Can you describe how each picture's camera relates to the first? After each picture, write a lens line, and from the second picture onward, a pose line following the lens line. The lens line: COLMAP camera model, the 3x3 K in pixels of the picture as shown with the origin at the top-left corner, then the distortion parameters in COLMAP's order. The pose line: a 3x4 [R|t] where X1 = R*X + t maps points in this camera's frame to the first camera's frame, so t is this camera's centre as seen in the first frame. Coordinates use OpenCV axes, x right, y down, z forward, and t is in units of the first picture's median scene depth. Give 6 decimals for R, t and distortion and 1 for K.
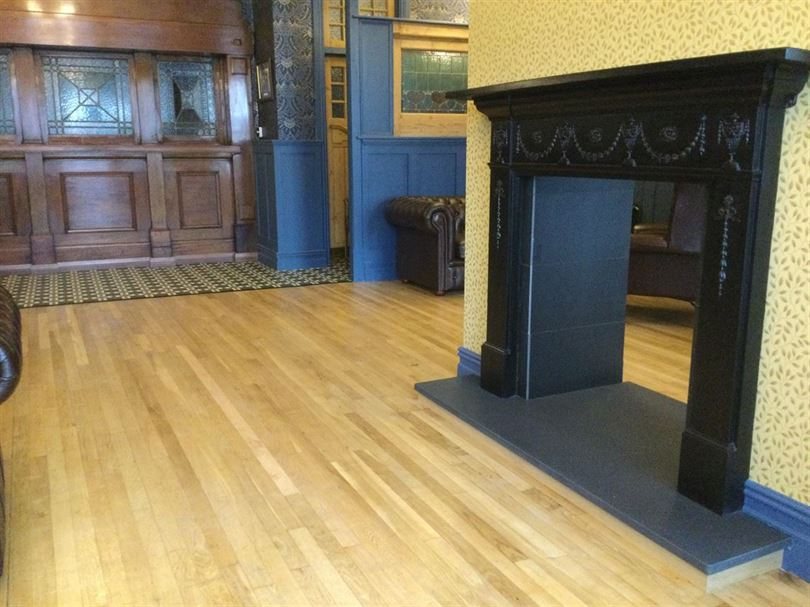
lens RADIAL K [[729.6, 0, 402.3], [0, 729.6, 304.2], [0, 0, 1]] dist [0.016355, -0.011238]
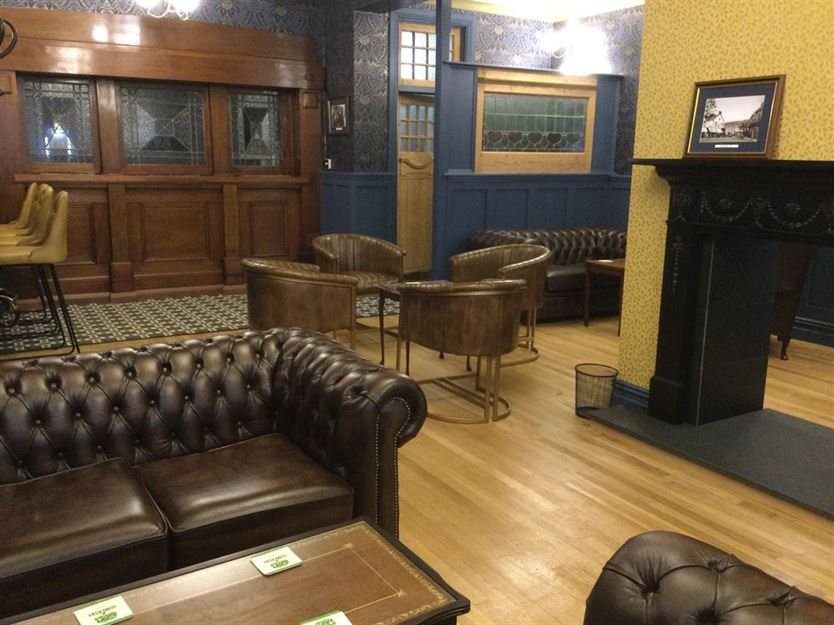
lens RADIAL K [[751.2, 0, 418.9], [0, 751.2, 309.9], [0, 0, 1]] dist [0.016355, -0.011238]
pose [[0.997044, 0.000675, 0.076828, -0.174408], [0.000438, 0.999895, -0.014457, -0.016647], [-0.076830, 0.014448, 0.996940, -0.075089]]
